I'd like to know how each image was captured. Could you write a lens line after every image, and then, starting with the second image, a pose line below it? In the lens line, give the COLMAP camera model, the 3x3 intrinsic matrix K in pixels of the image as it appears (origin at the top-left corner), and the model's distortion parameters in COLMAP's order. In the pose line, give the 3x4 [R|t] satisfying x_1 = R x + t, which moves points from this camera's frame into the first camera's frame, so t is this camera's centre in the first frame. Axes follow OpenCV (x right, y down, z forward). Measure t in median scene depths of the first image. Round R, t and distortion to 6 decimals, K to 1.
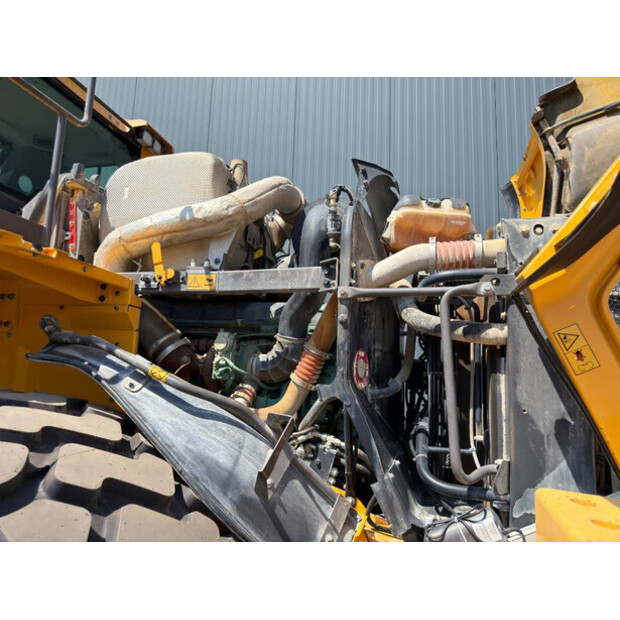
lens RADIAL K [[439.5, 0, 309.6], [0, 439.5, 312.9], [0, 0, 1]] dist [0.011547, -0.030179]
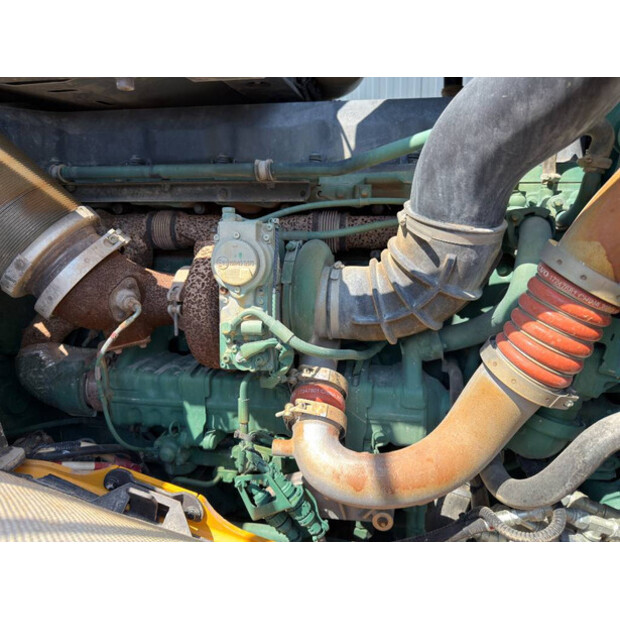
lens RADIAL K [[450.0, 0, 309.8], [0, 450.0, 340.0], [0, 0, 1]] dist [0.002678, -0.035550]
pose [[0.993931, -0.081162, 0.074259, -0.175657], [0.039451, 0.893114, 0.448097, -0.016875], [-0.102691, -0.442448, 0.890895, 0.687464]]
